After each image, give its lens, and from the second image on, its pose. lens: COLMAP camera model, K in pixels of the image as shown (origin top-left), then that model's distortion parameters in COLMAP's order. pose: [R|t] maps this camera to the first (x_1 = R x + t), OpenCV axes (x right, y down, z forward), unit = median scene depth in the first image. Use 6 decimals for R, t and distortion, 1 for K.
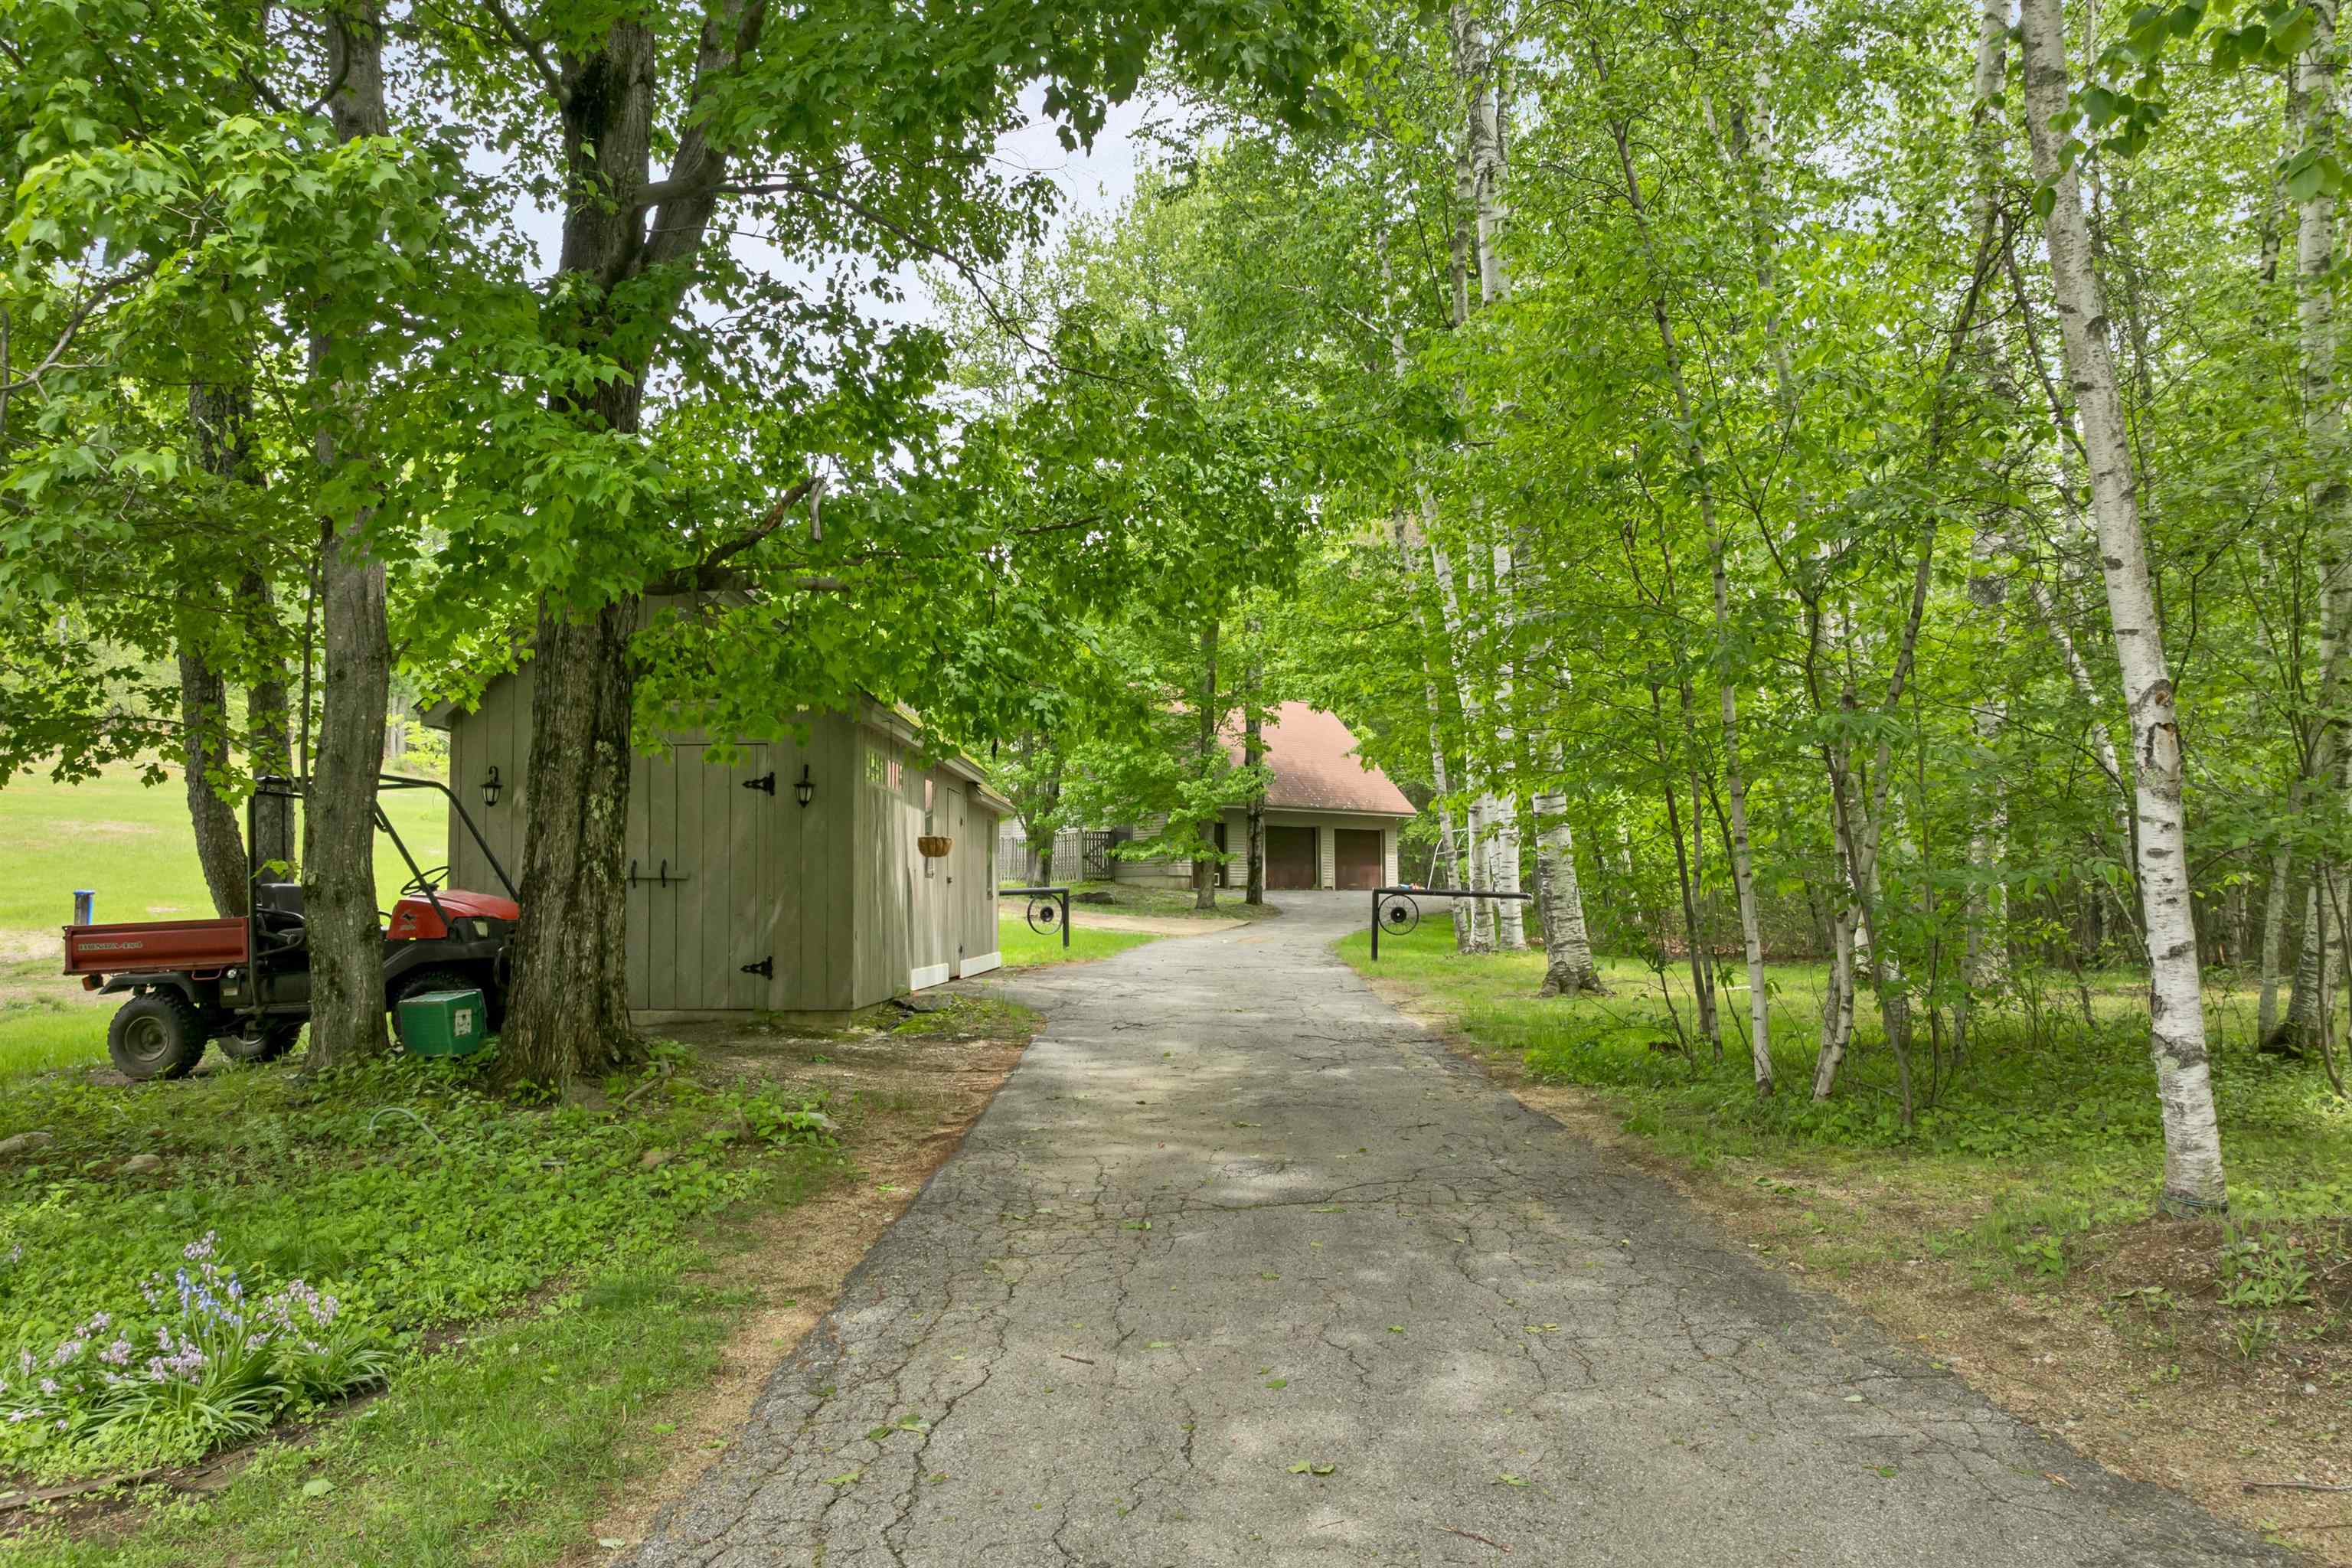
lens RADIAL K [[1638.0, 0, 1176.1], [0, 1638.0, 792.3], [0, 0, 1]] dist [-0.002252, -0.000351]
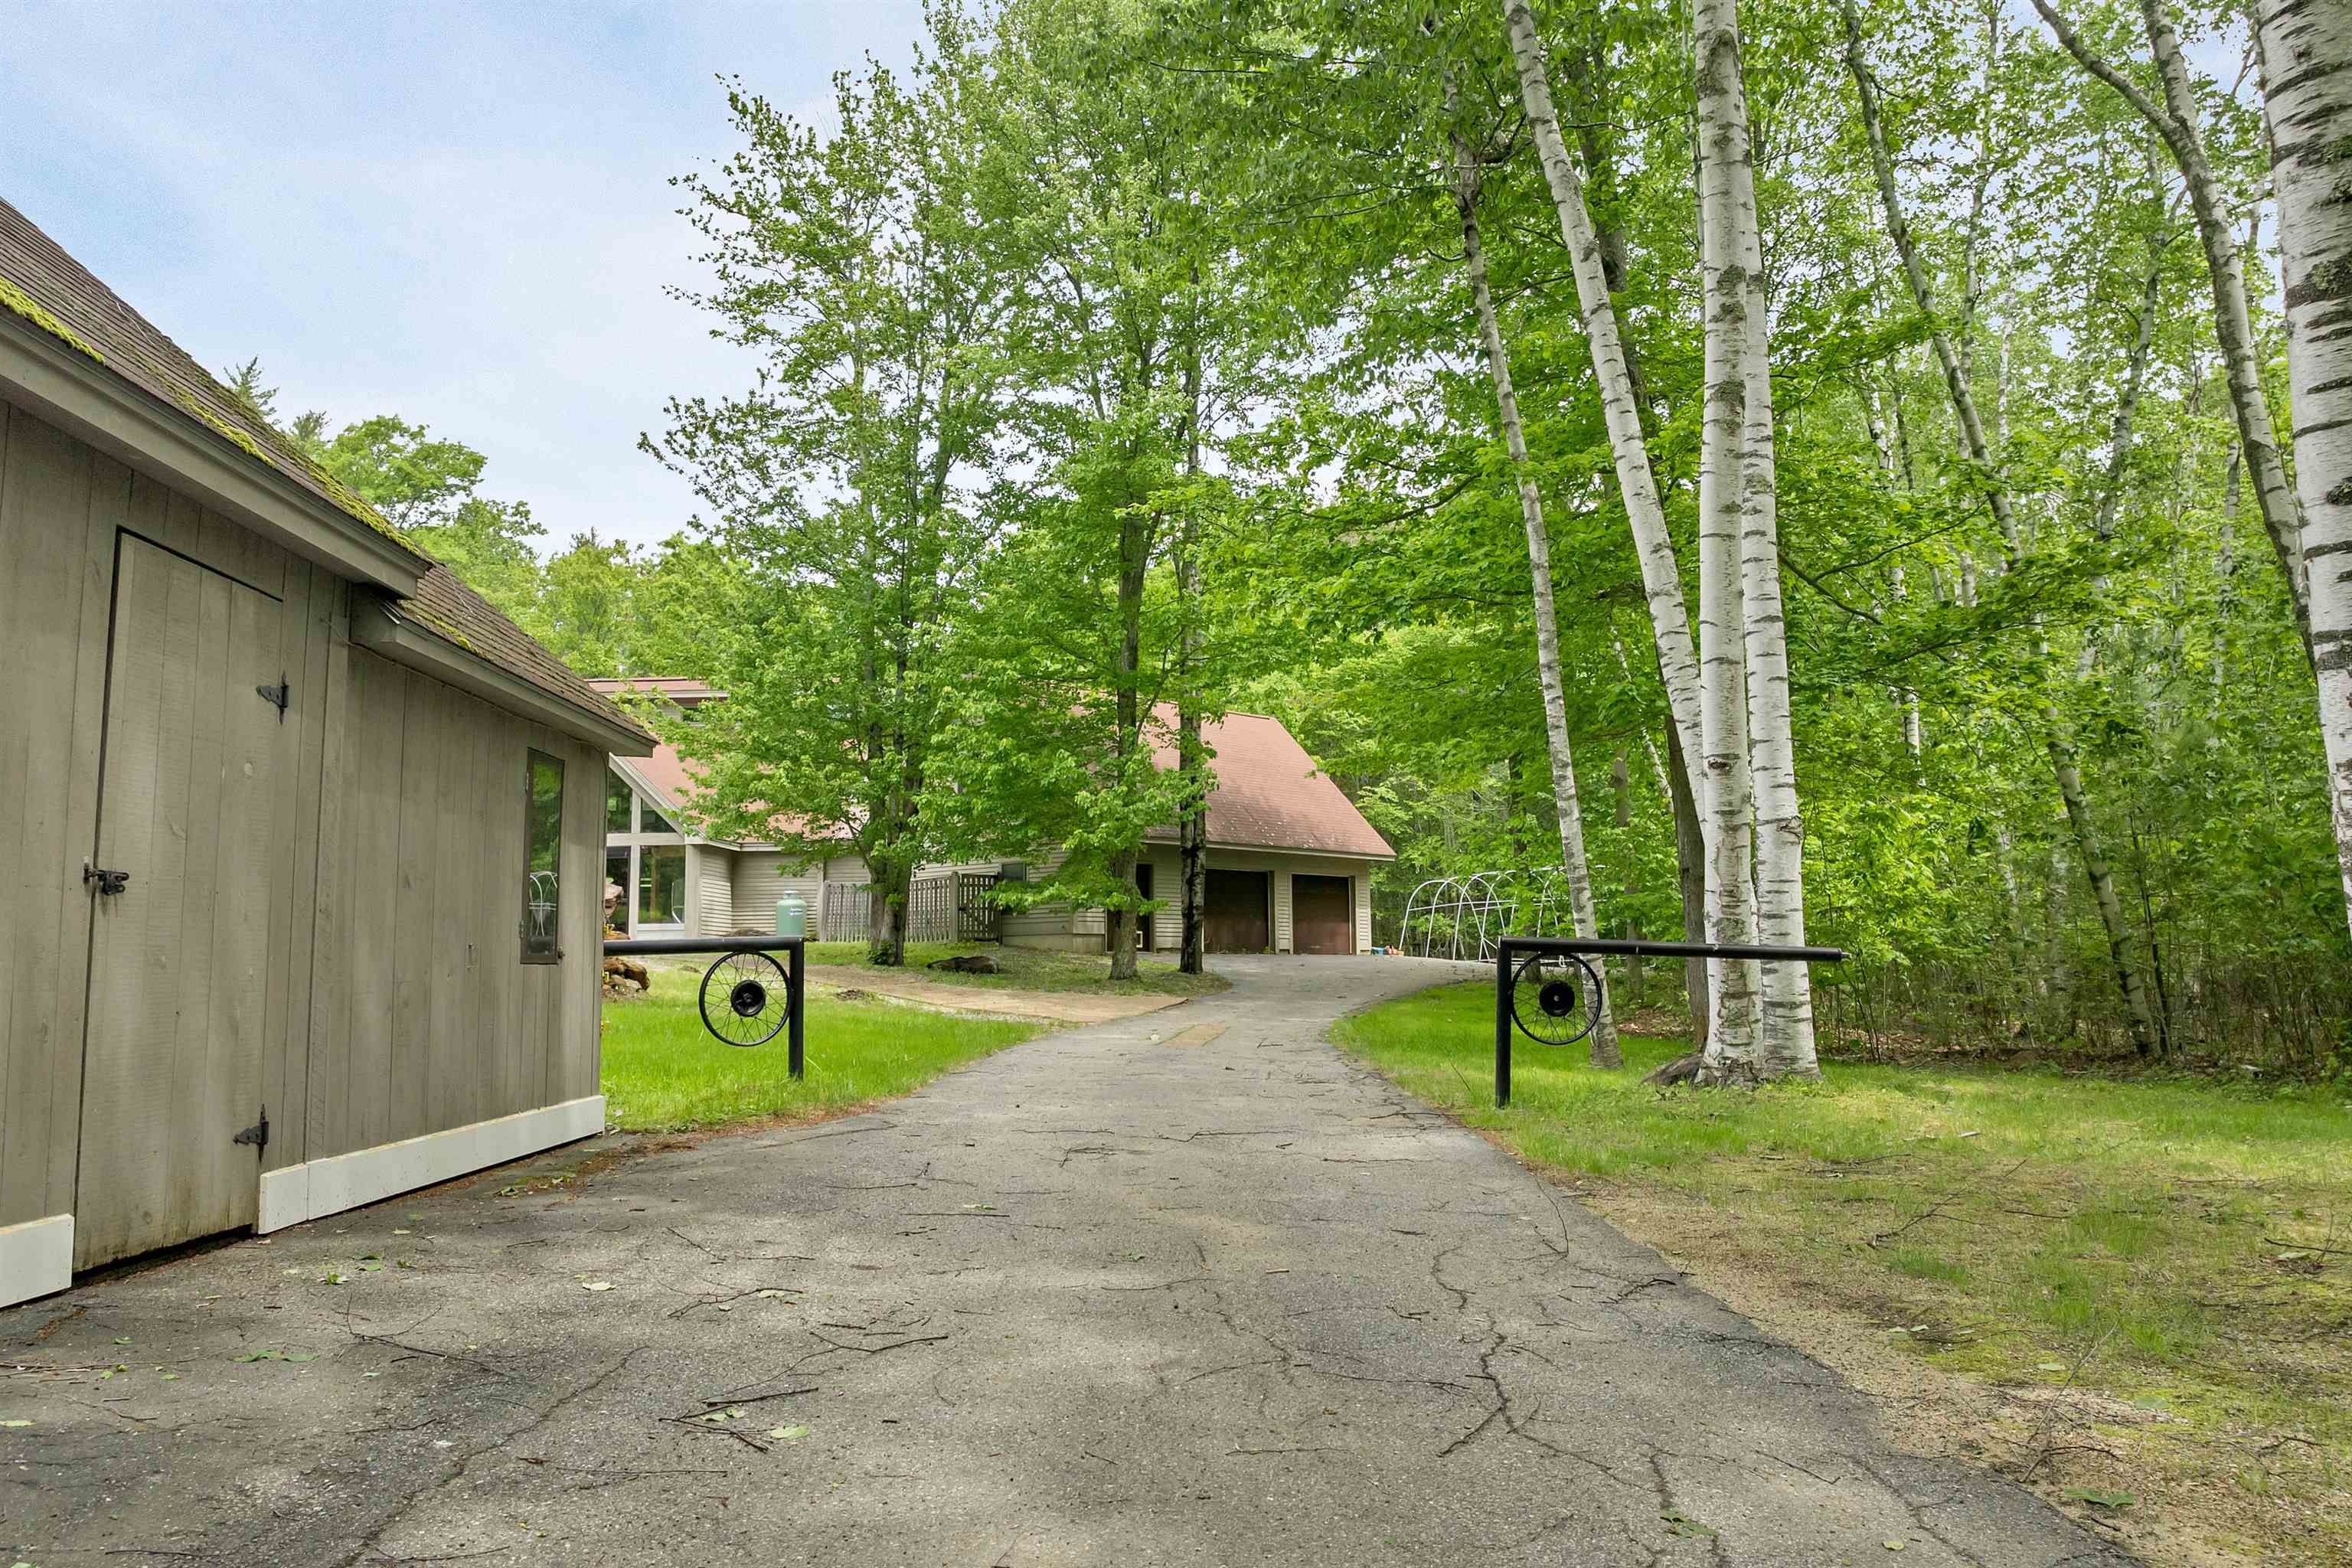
lens RADIAL K [[1638.0, 0, 1169.4], [0, 1638.0, 778.4], [0, 0, 1]] dist [-0.002252, -0.000351]
pose [[0.999010, 0.004976, 0.044215, 0.006297], [-0.002771, 0.998756, -0.049790, 0.019397], [-0.044408, 0.049618, 0.997781, 0.287703]]
